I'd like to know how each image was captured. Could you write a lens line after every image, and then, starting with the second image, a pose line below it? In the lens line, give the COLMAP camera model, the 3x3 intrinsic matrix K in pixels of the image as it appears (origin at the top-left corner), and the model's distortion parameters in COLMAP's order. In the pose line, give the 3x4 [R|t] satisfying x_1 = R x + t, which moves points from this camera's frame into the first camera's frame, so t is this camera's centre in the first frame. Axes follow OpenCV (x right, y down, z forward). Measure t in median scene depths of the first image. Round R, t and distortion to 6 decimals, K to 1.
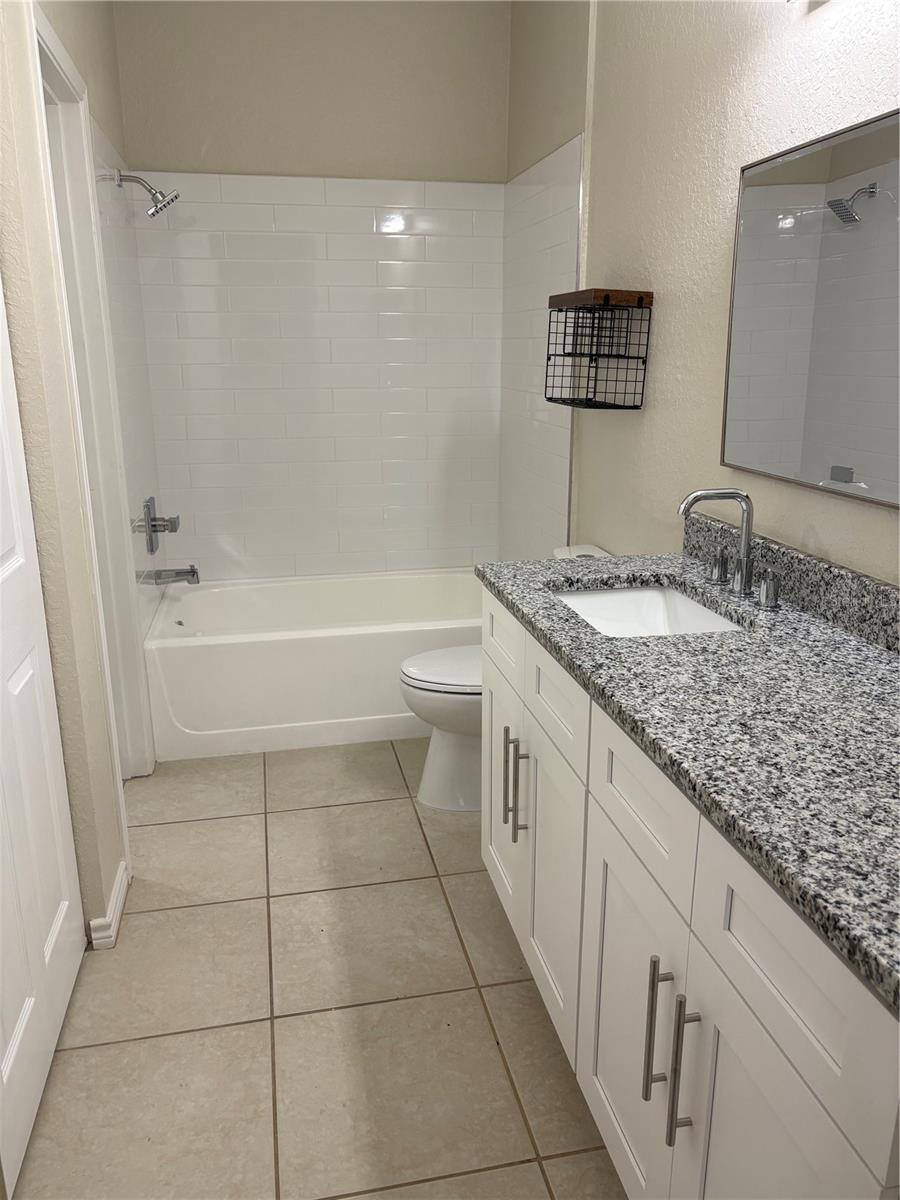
lens RADIAL K [[901.7, 0, 443.0], [0, 901.7, 604.6], [0, 0, 1]] dist [0.032796, -0.042071]
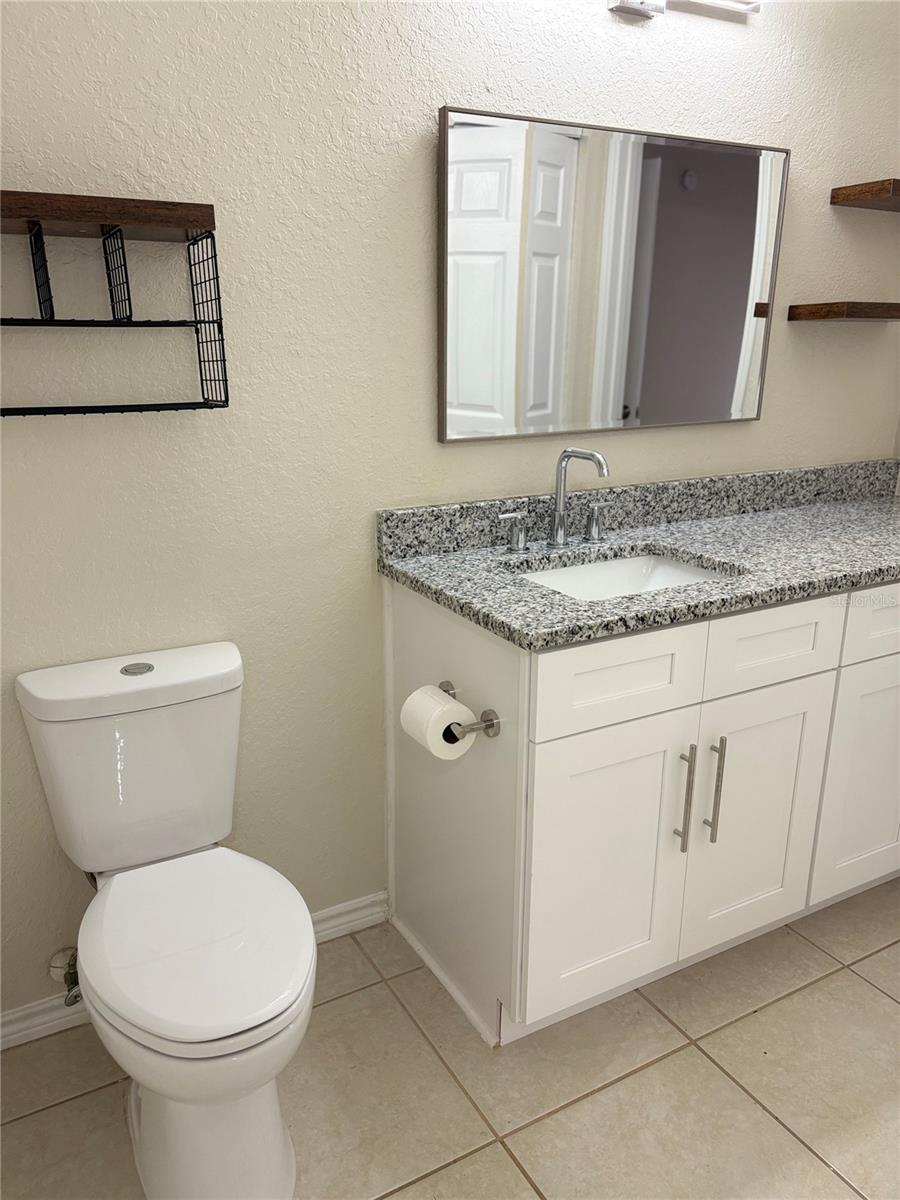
lens RADIAL K [[901.7, 0, 445.4], [0, 901.7, 609.4], [0, 0, 1]] dist [0.032796, -0.042071]
pose [[-0.305458, -0.280166, 0.910056, -0.607361], [0.262844, 0.893793, 0.363383, -0.358003], [-0.915209, 0.350201, -0.199376, 1.325821]]
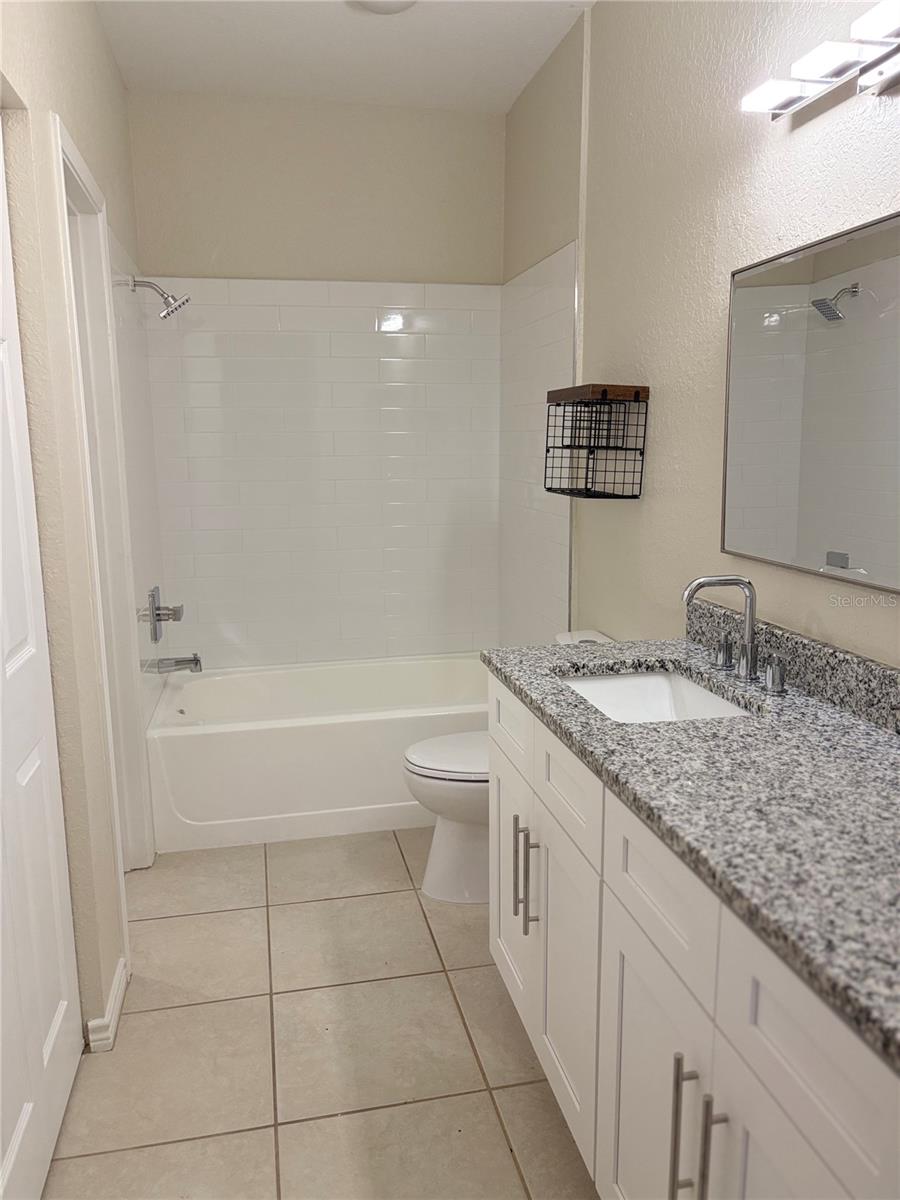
lens RADIAL K [[901.7, 0, 439.2], [0, 901.7, 609.9], [0, 0, 1]] dist [0.032796, -0.042071]
pose [[0.999975, -0.006606, 0.002536, -0.014299], [0.006806, 0.996000, -0.089092, -0.000969], [-0.001937, 0.089107, 0.996020, -0.008446]]
